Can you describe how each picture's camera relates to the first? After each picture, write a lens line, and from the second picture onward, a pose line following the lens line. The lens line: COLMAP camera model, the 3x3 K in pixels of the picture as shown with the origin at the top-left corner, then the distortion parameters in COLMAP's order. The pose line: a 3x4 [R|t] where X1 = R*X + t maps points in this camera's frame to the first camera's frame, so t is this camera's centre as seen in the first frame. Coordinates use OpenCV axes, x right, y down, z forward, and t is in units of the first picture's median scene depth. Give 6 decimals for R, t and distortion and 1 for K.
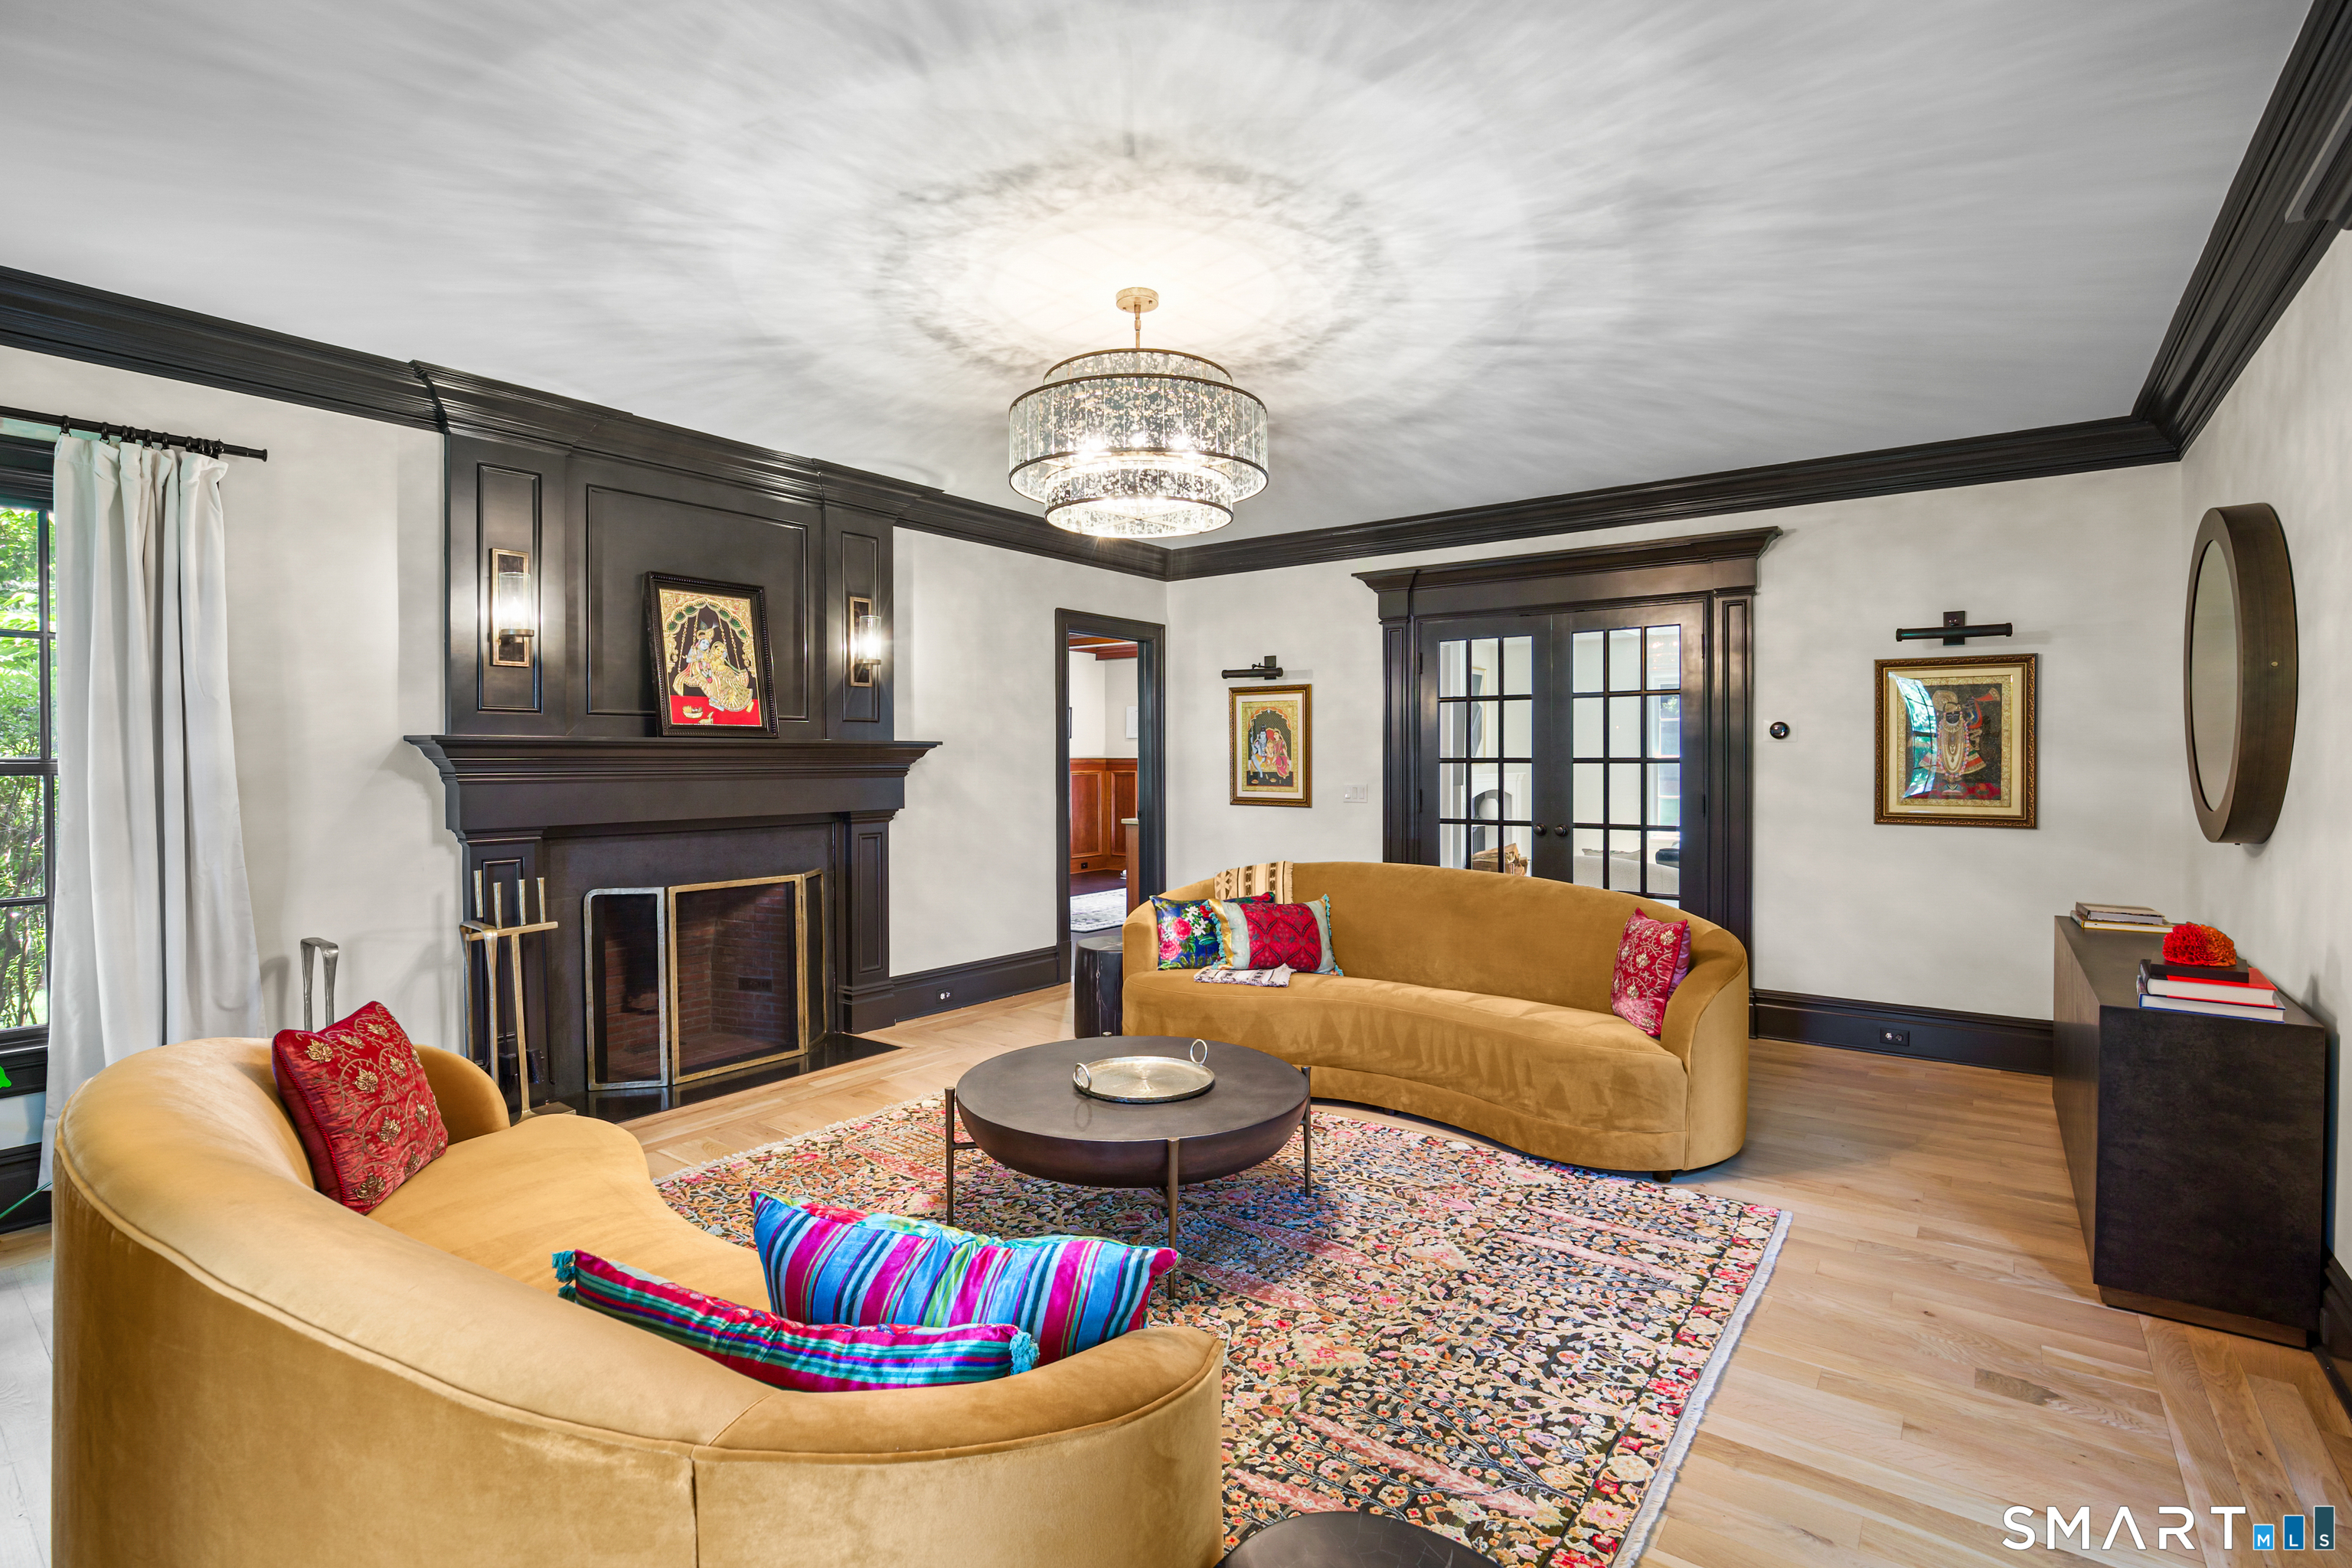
lens RADIAL K [[1080.5, 0, 1171.0], [0, 1080.5, 765.1], [0, 0, 1]] dist [-0.028545, 0.000147]
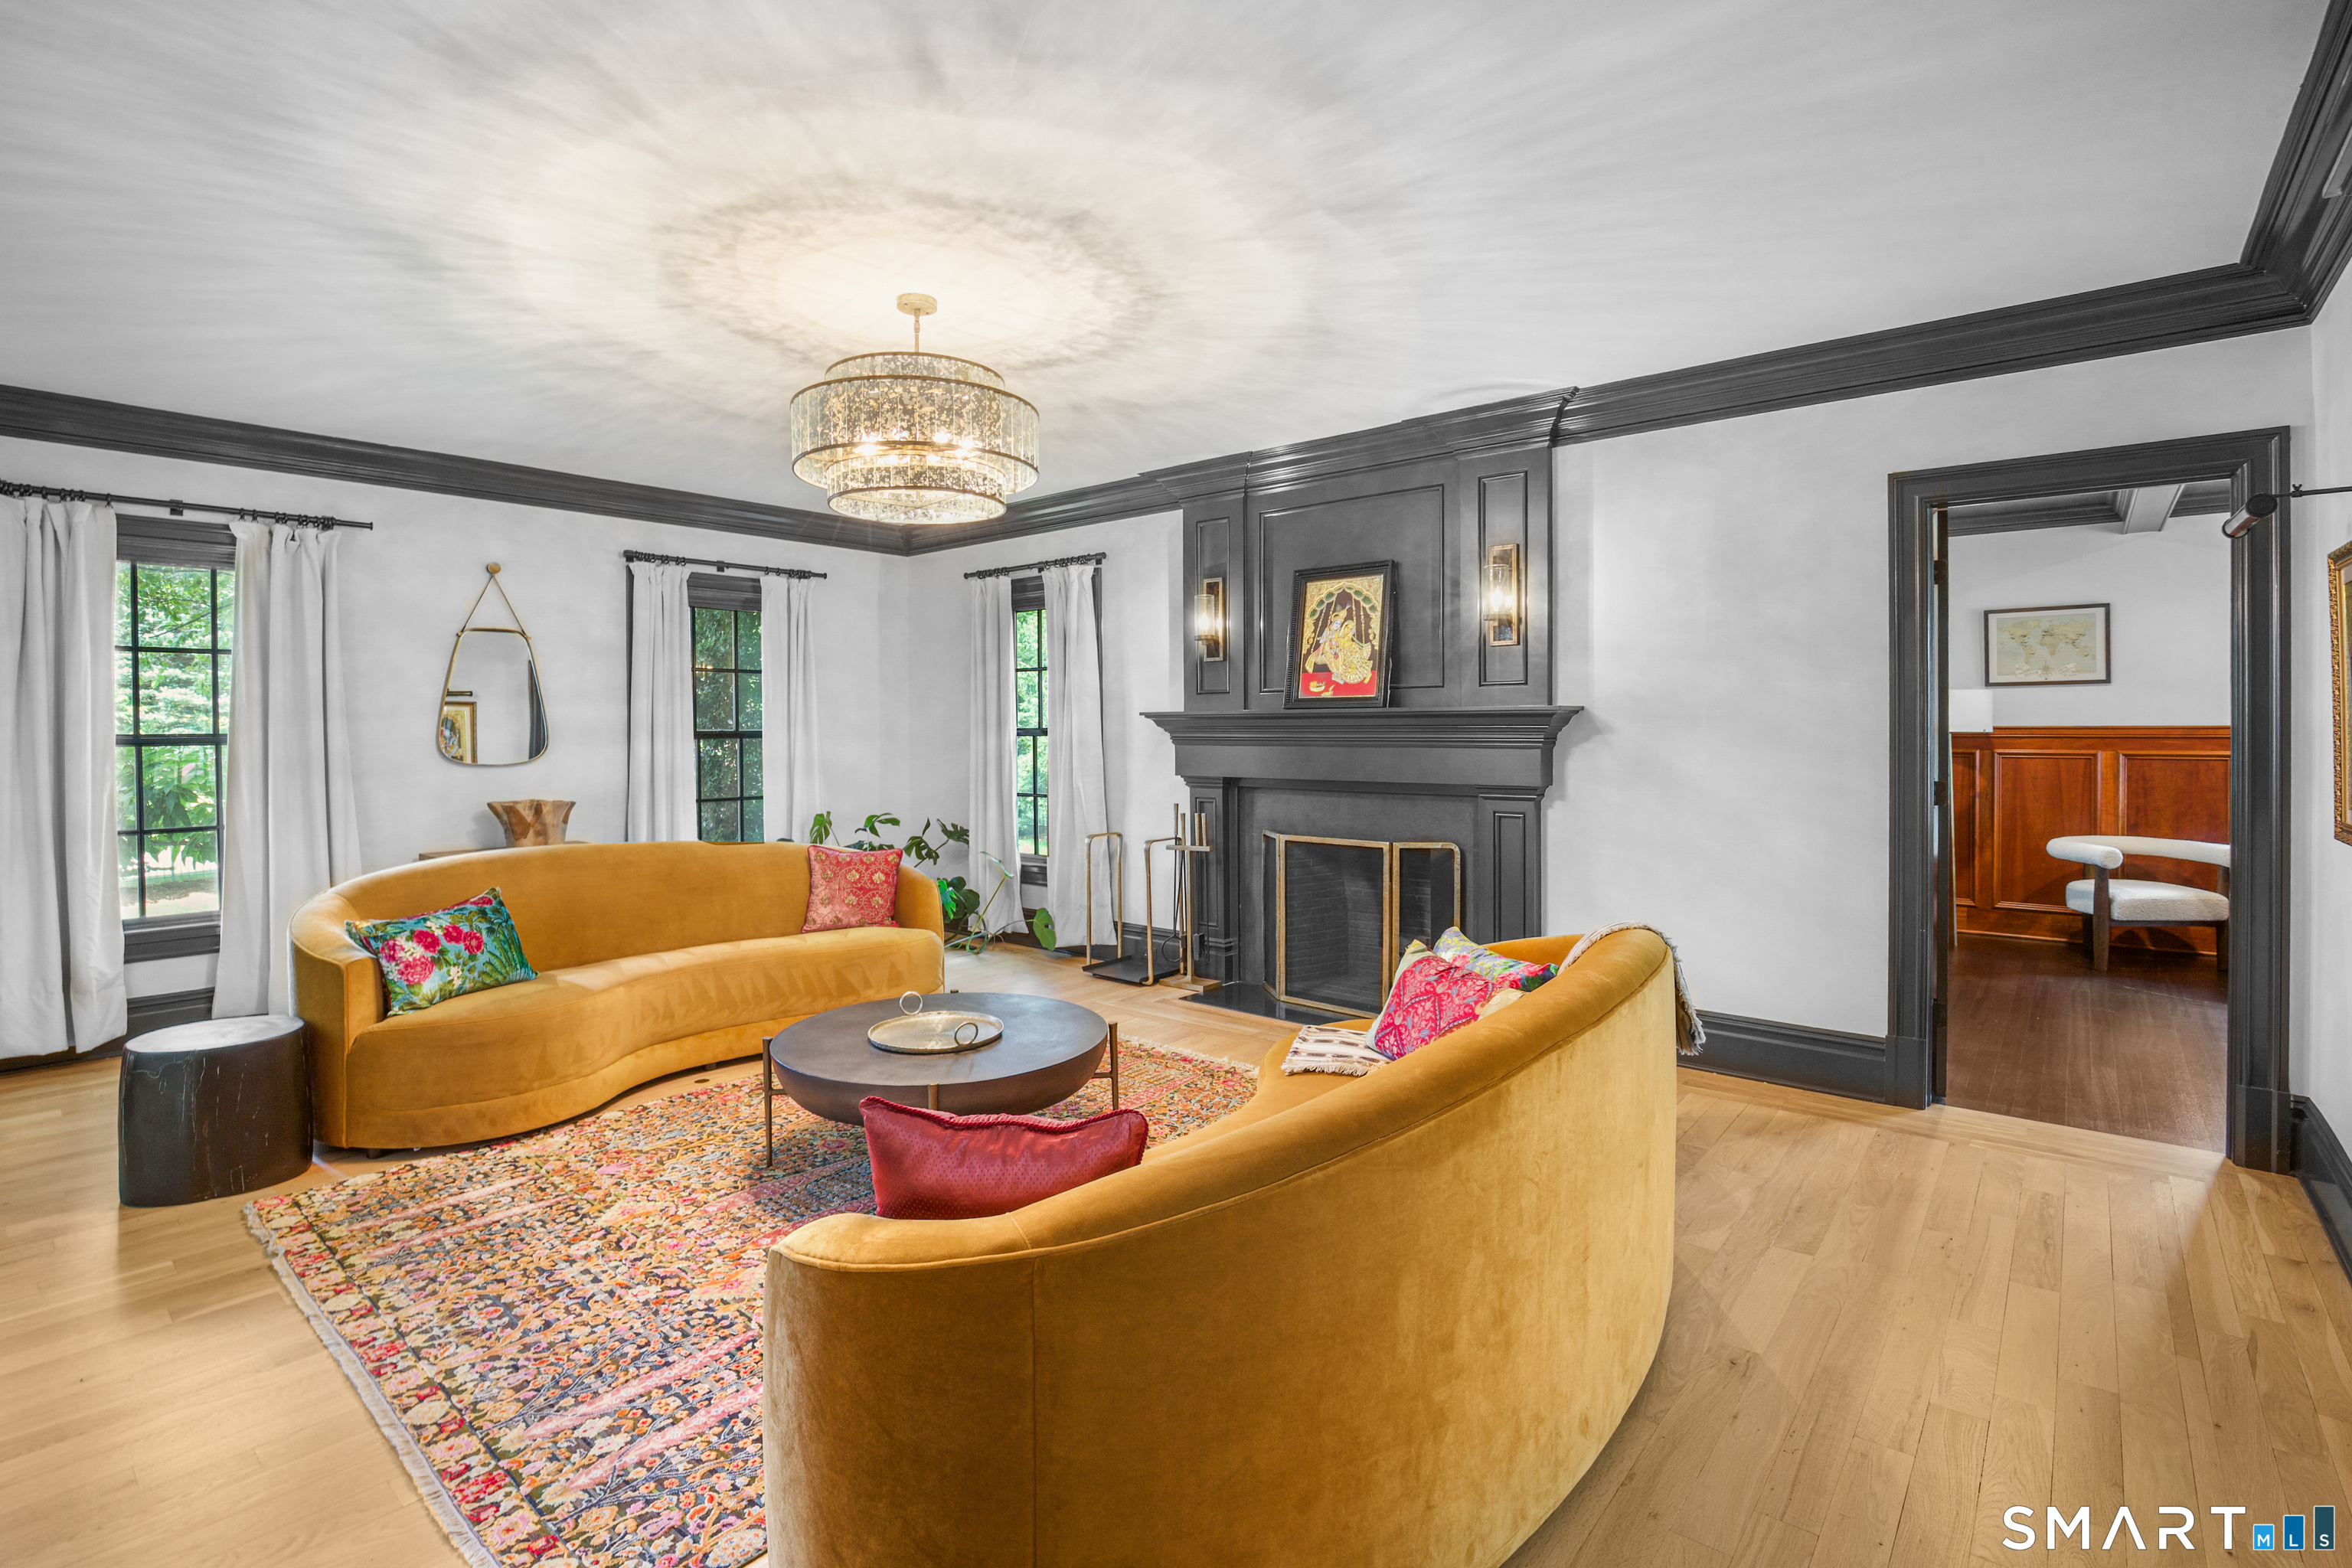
lens RADIAL K [[1094.3, 0, 1183.7], [0, 1094.3, 742.4], [0, 0, 1]] dist [-0.044380, 0.012406]
pose [[-0.039015, 0.015352, -0.999121, 0.937605], [-0.001292, 0.999880, 0.015415, -0.009769], [0.999238, 0.001893, -0.038990, 1.169869]]
